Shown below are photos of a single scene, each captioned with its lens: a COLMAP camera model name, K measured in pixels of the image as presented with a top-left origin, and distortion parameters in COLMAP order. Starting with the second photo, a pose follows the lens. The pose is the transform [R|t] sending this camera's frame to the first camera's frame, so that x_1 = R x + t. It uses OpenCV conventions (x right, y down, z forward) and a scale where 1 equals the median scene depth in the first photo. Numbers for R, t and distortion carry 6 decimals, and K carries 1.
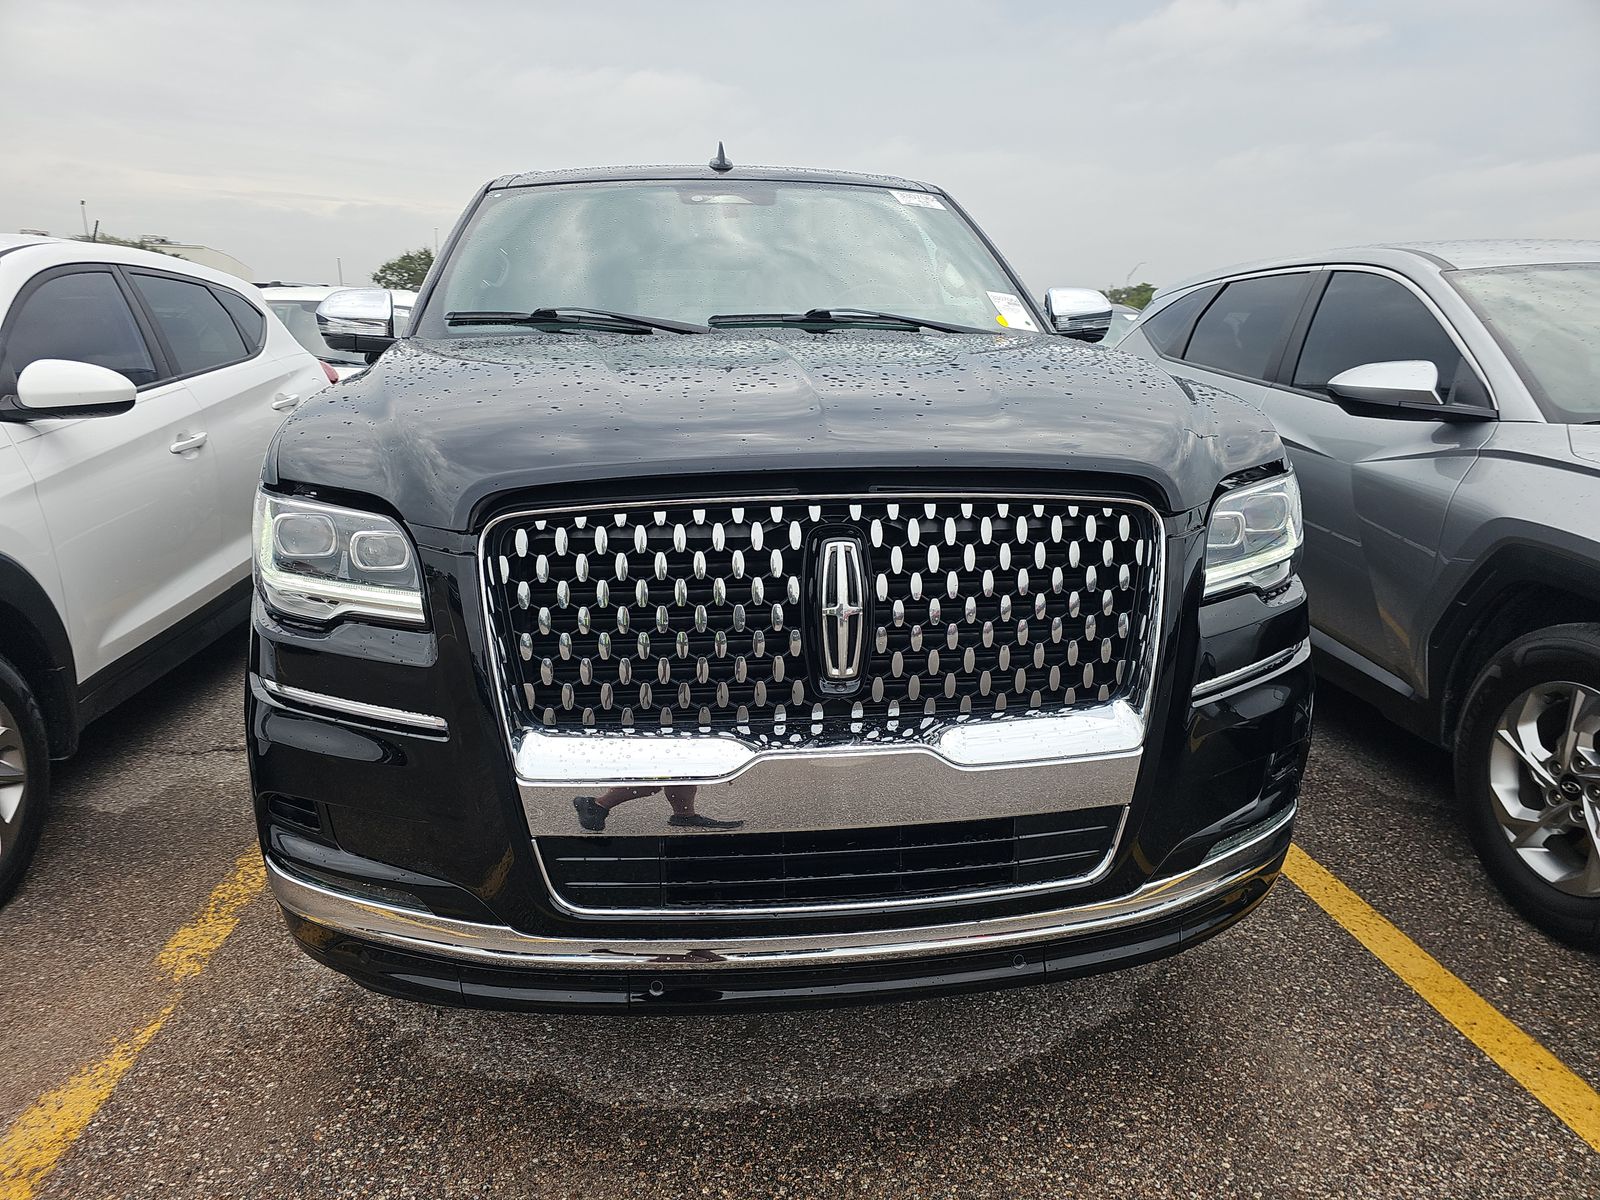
lens RADIAL K [[1091.3, 0, 801.7], [0, 1091.3, 605.4], [0, 0, 1]] dist [0.026641, -0.016631]
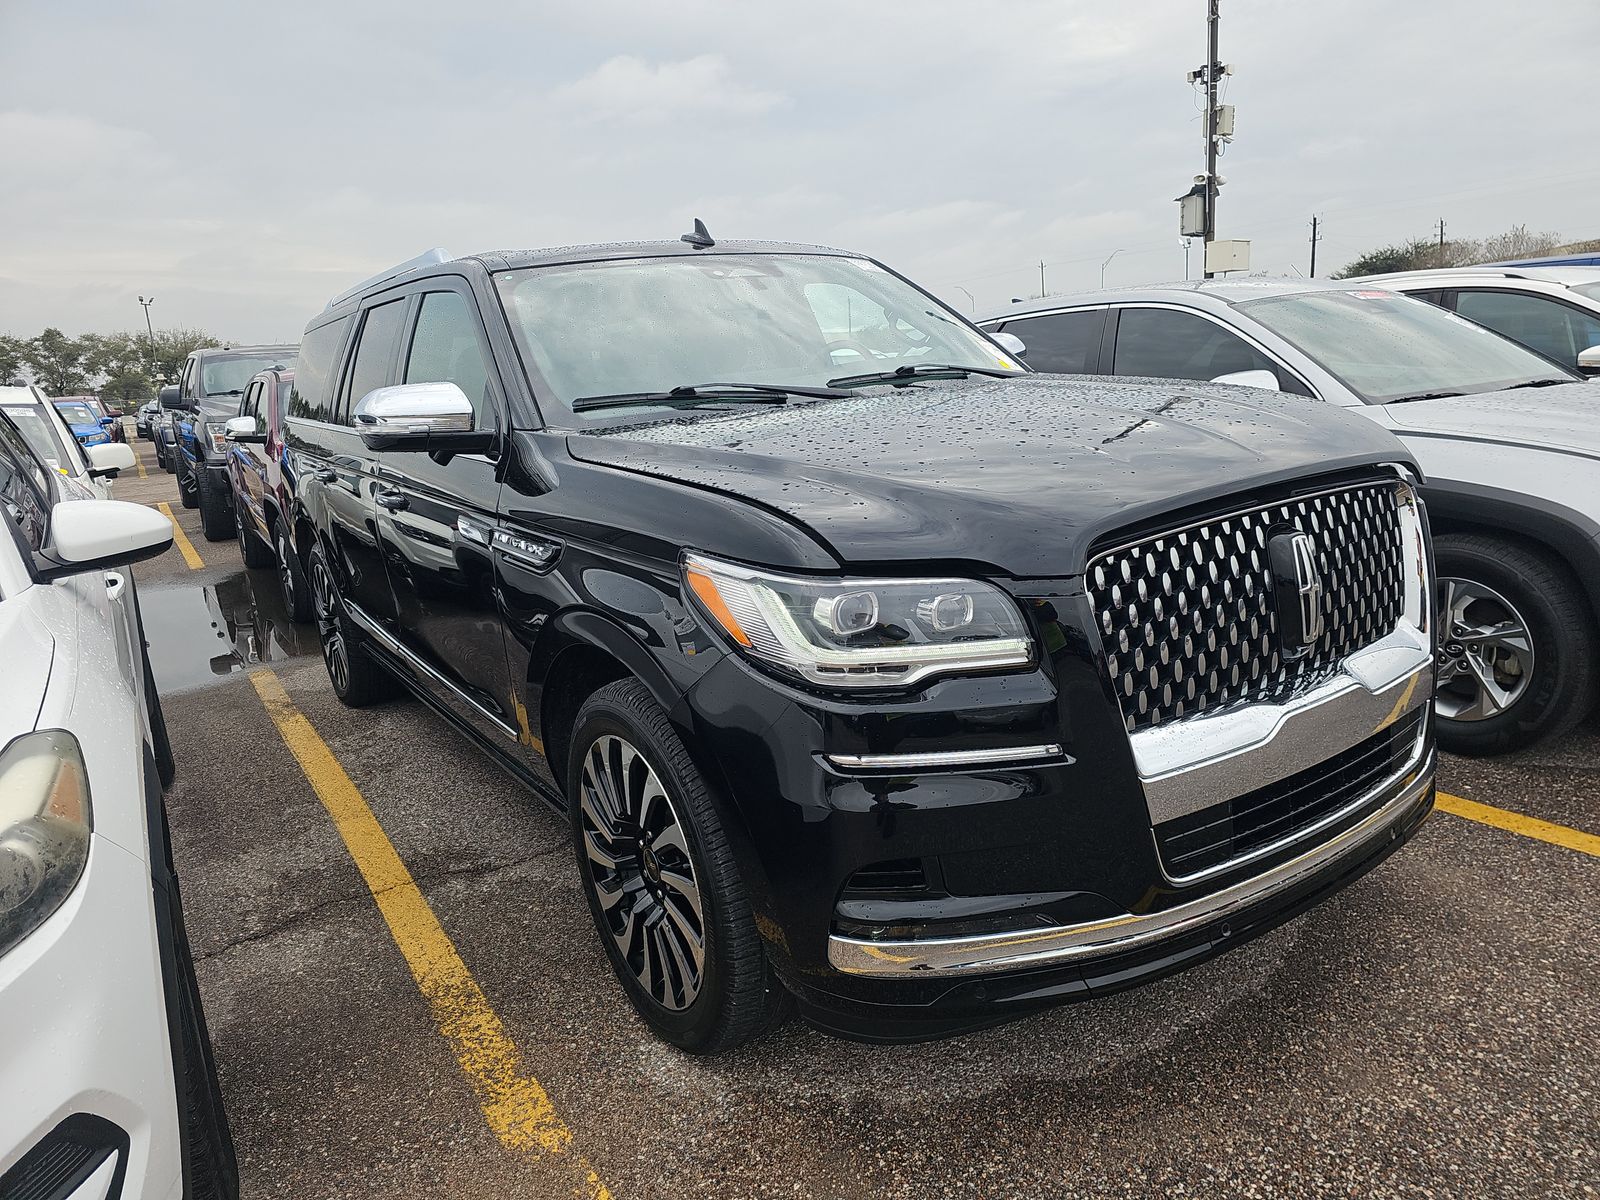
lens RADIAL K [[1091.3, 0, 801.6], [0, 1091.3, 593.1], [0, 0, 1]] dist [0.026641, -0.016631]
pose [[0.880447, -0.167524, 0.443564, -0.835674], [0.189372, 0.981892, -0.005053, -0.075800], [-0.434685, 0.088447, 0.896229, 0.080245]]
